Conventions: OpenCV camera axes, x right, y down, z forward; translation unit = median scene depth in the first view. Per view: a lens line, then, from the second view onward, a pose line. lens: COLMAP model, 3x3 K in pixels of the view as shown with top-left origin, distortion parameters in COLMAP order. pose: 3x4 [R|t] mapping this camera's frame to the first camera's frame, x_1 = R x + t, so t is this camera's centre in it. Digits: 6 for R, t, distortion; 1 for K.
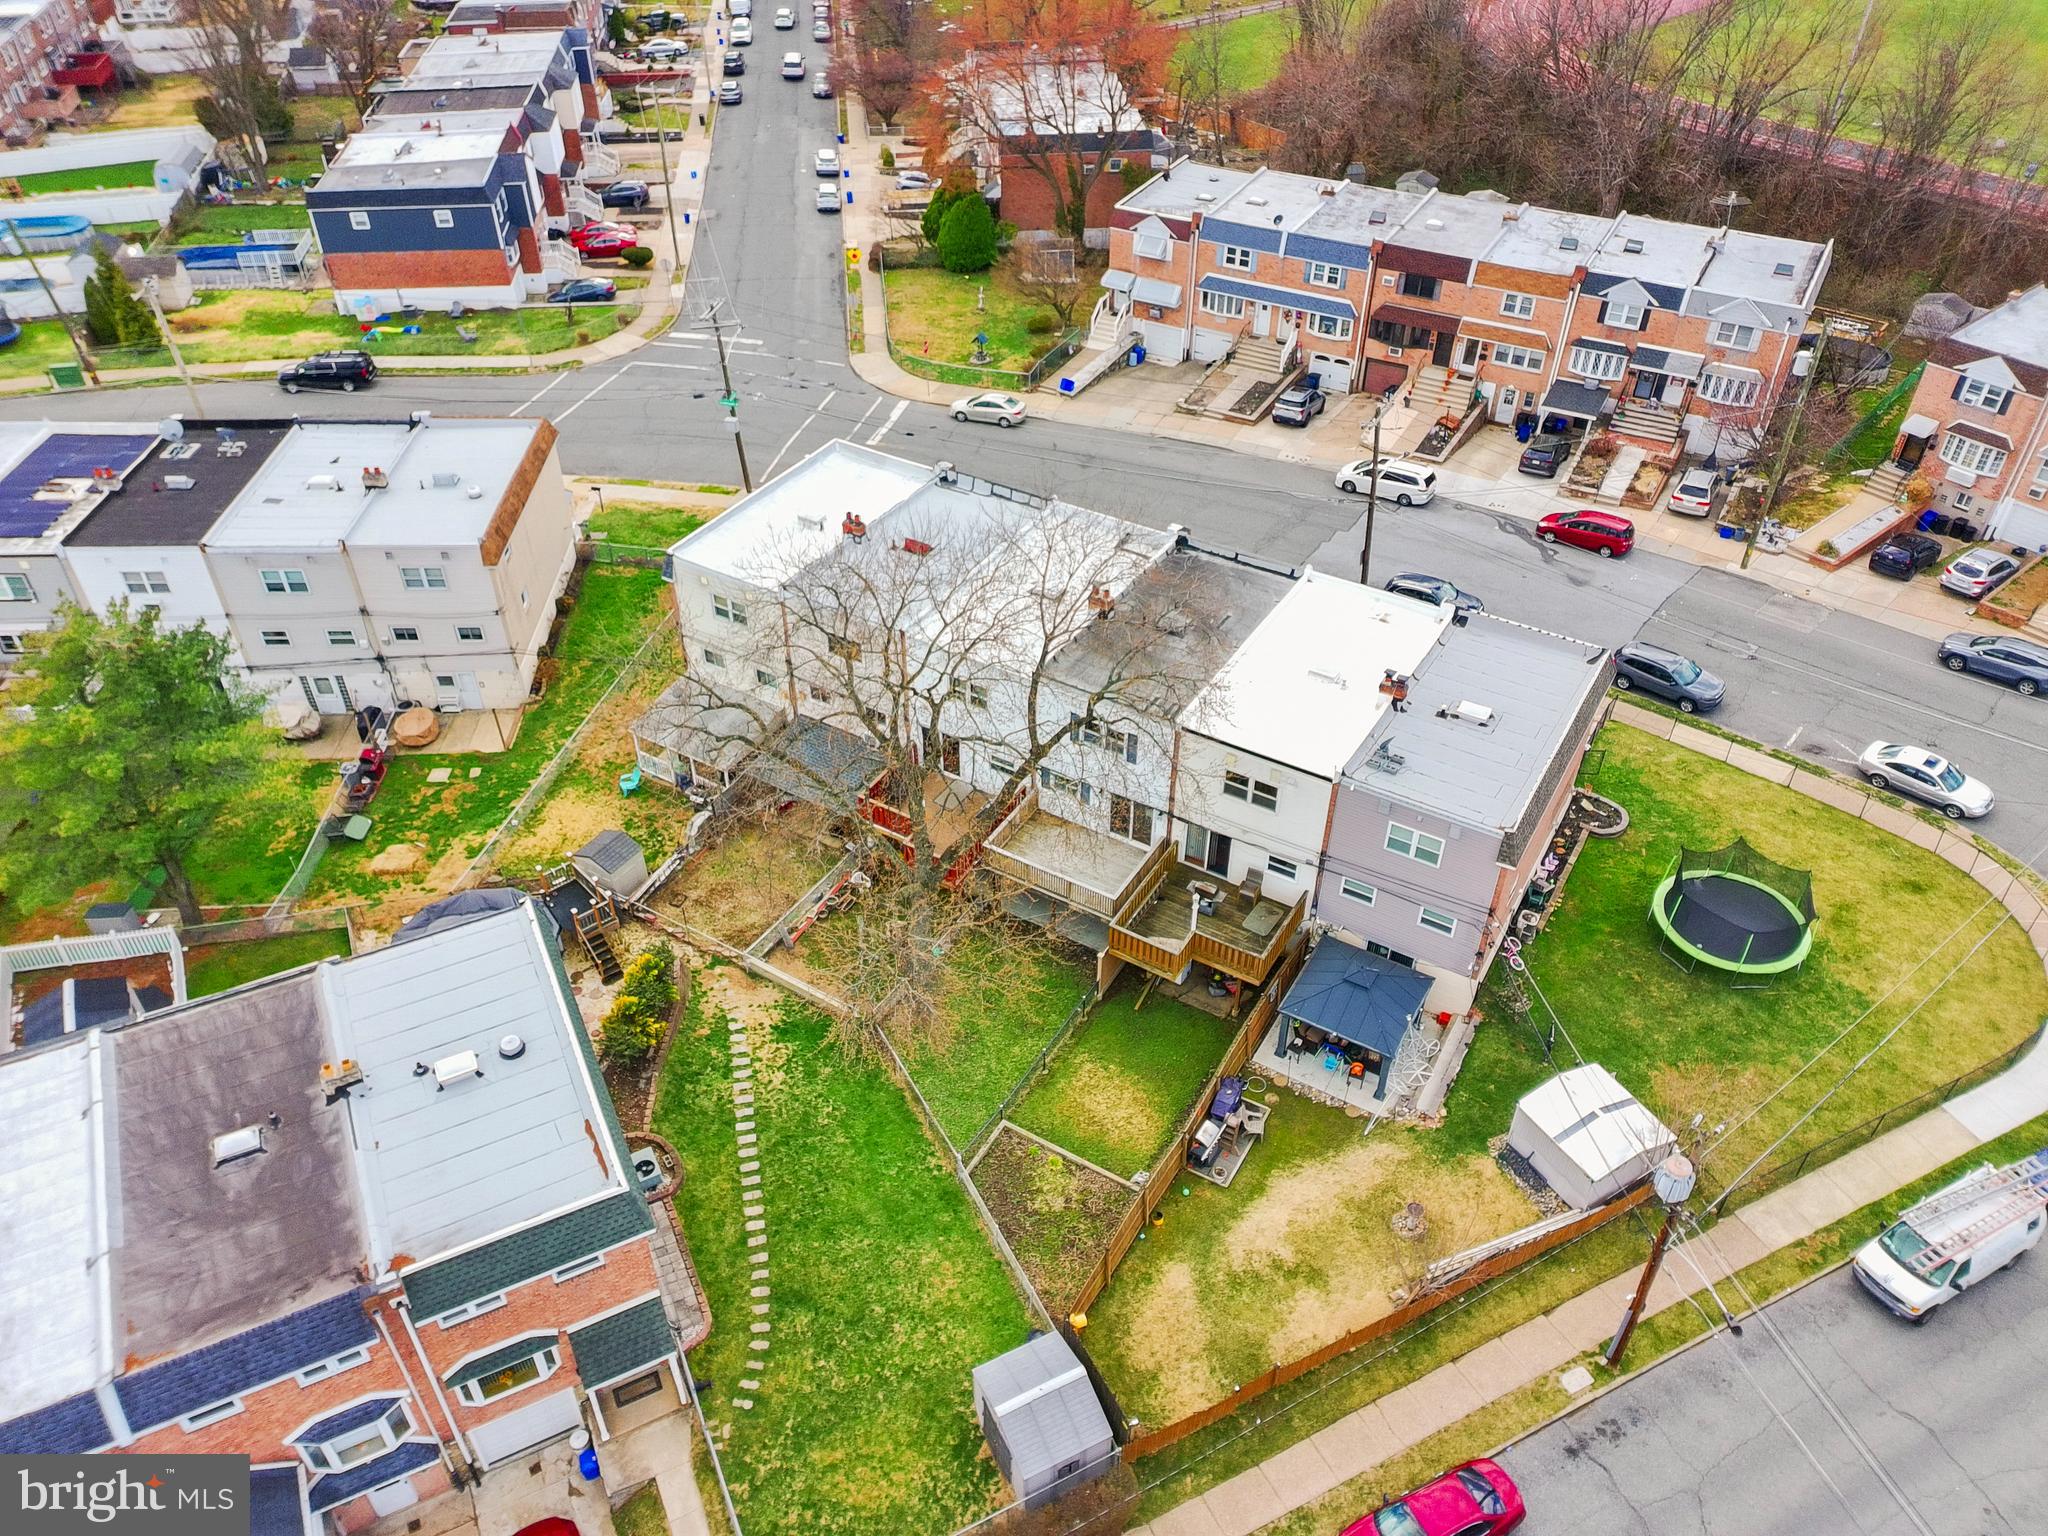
lens RADIAL K [[1503.0, 0, 1024.0], [0, 1503.0, 768.0], [0, 0, 1]] dist [0.080330, -0.067094]
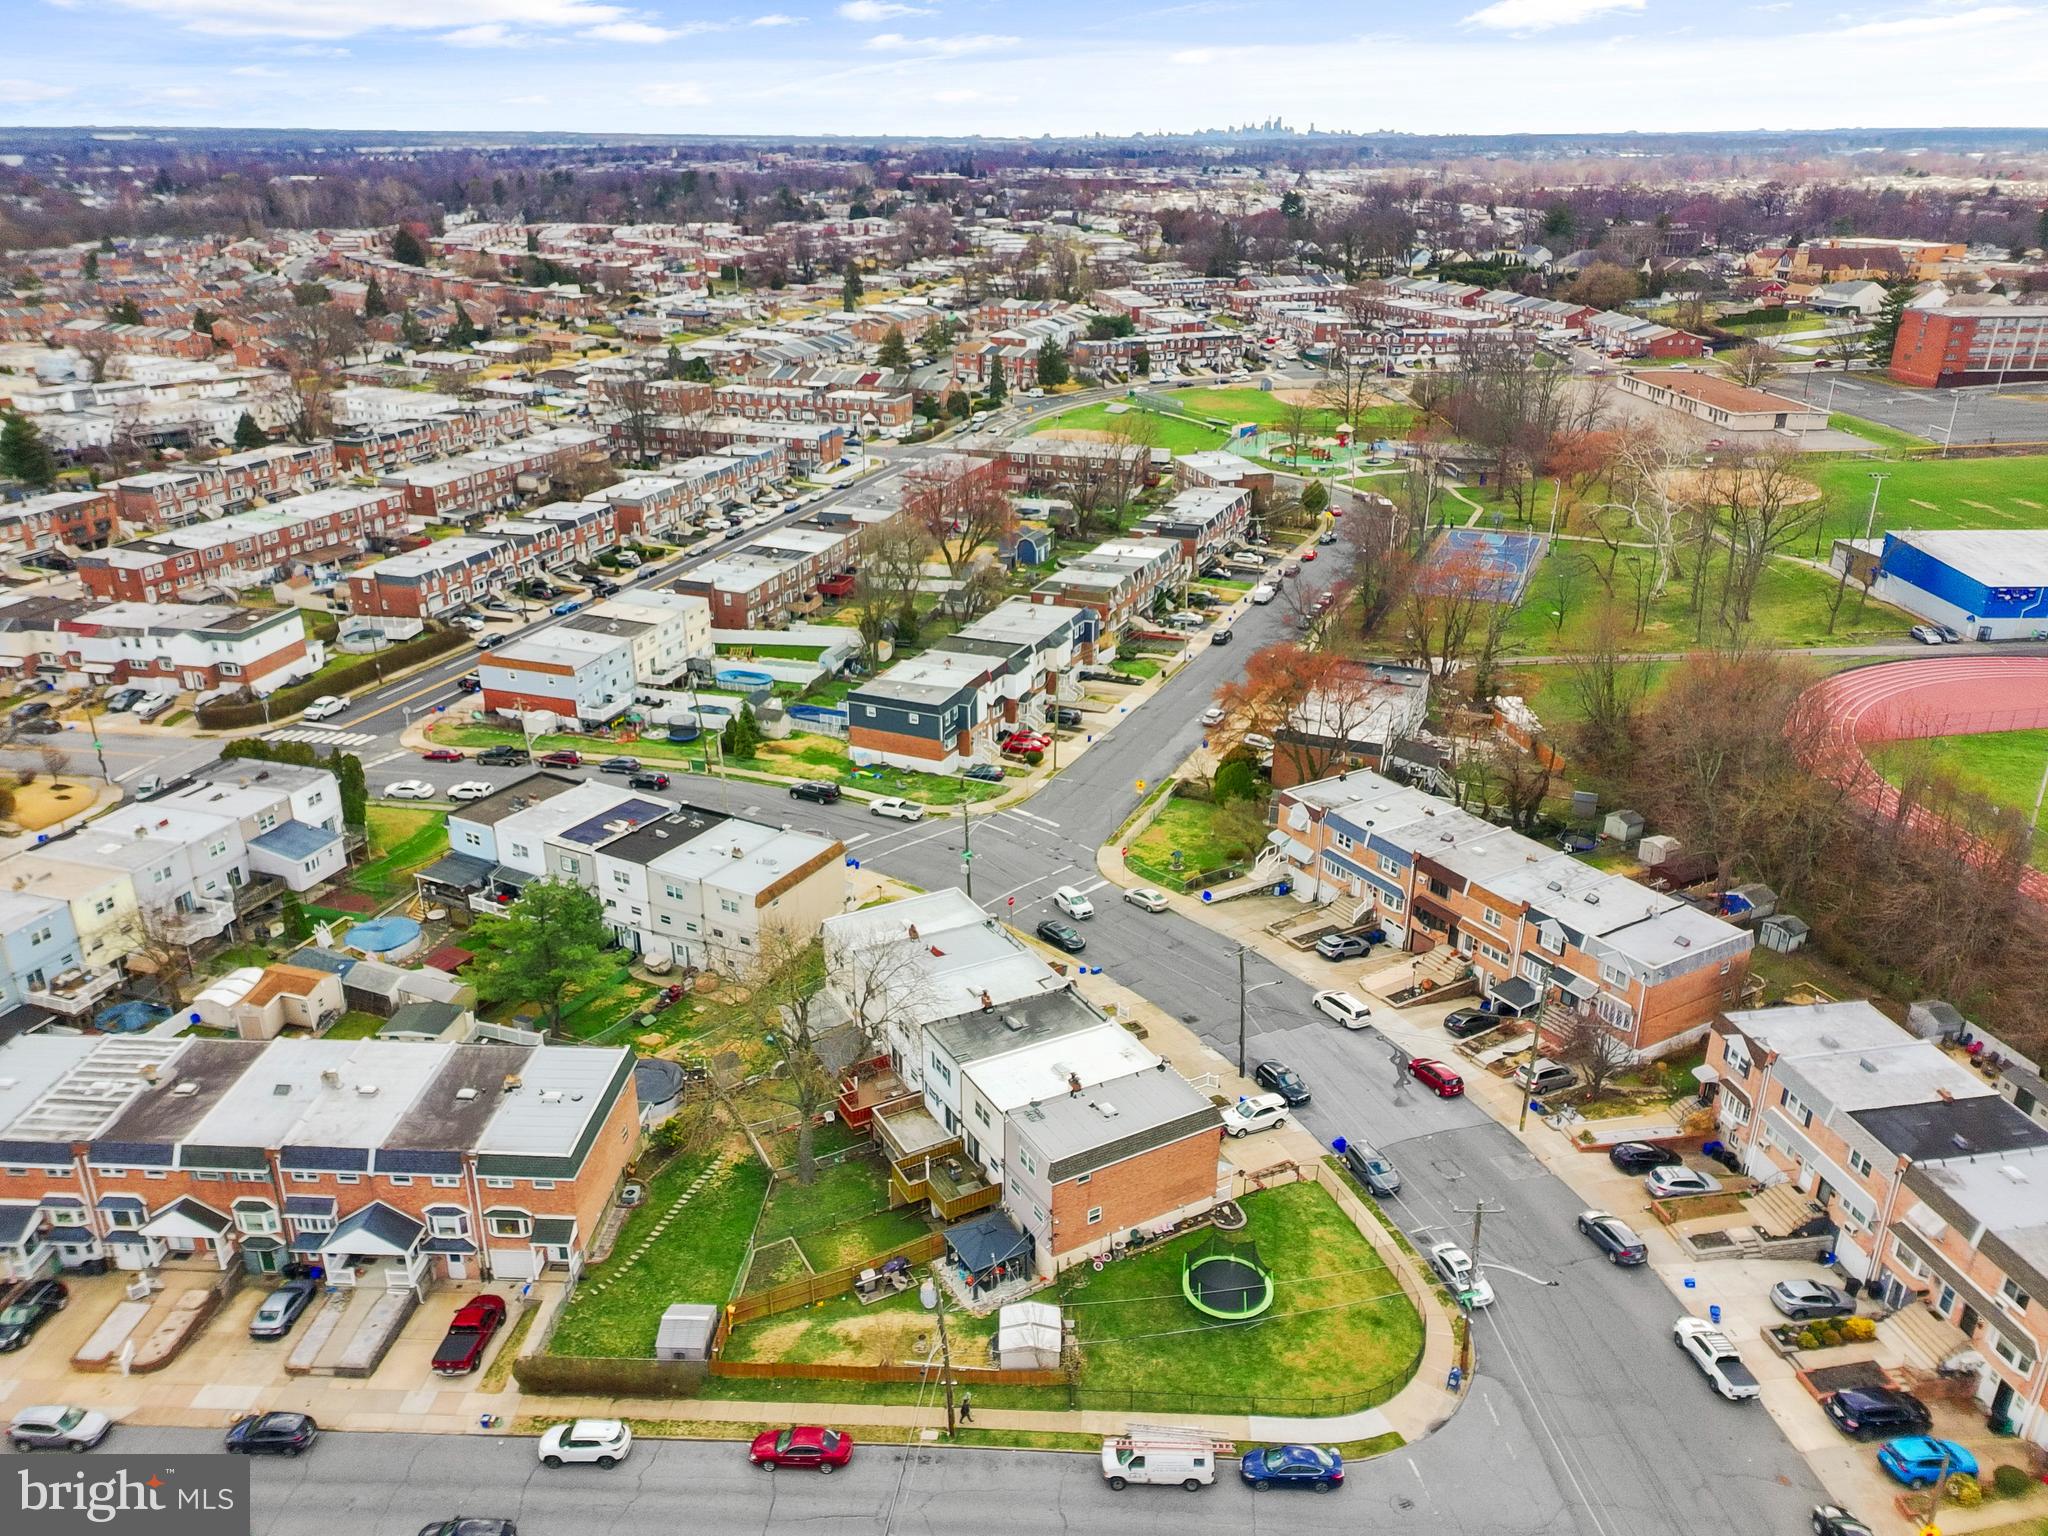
lens RADIAL K [[1503.0, 0, 1024.0], [0, 1503.0, 768.0], [0, 0, 1]] dist [0.080330, -0.067094]
pose [[0.870181, 0.193030, -0.453348, 0.535241], [-0.315734, 0.924799, -0.212271, 0.000011], [0.378282, 0.327851, 0.865688, -0.396962]]
